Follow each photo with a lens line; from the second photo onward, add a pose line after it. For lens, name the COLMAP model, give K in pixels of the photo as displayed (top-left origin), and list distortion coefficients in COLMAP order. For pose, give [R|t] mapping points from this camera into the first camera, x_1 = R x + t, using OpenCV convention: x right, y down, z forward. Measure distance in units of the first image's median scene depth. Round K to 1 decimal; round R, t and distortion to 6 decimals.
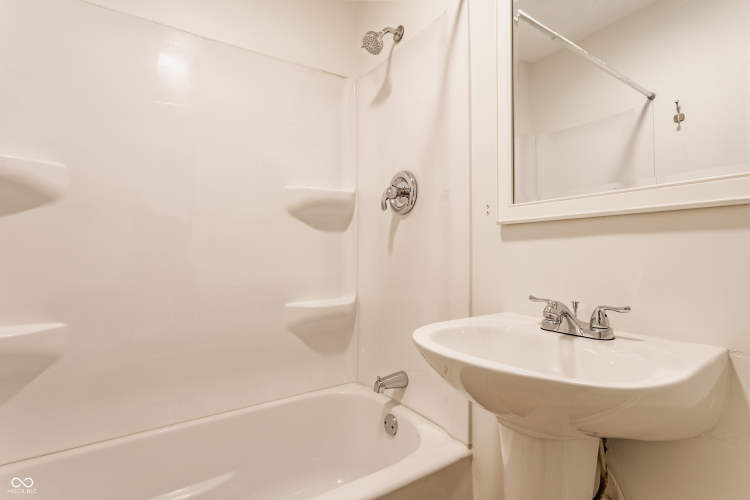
lens RADIAL K [[362.7, 0, 375.2], [0, 362.7, 251.7], [0, 0, 1]] dist [0.005867, 0.000851]
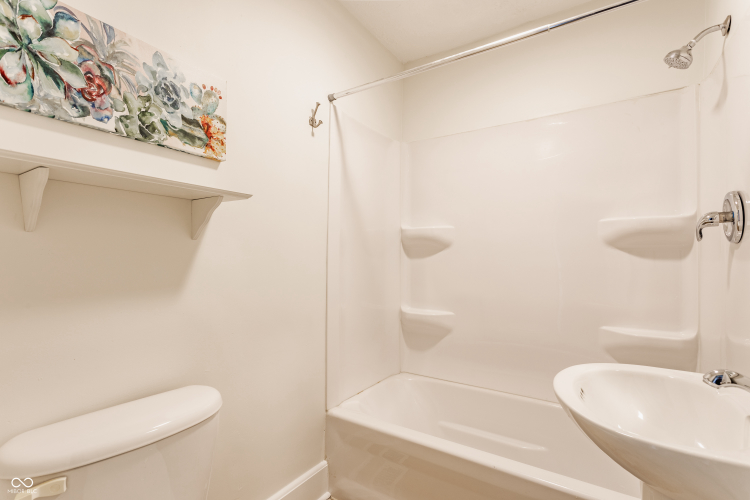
lens RADIAL K [[362.7, 0, 375.5], [0, 362.7, 250.6], [0, 0, 1]] dist [0.005867, 0.000851]
pose [[0.386141, -0.003980, -0.922431, 0.494924], [-0.003314, 0.999978, -0.005701, -0.076036], [0.922434, 0.005258, 0.386119, -0.055427]]
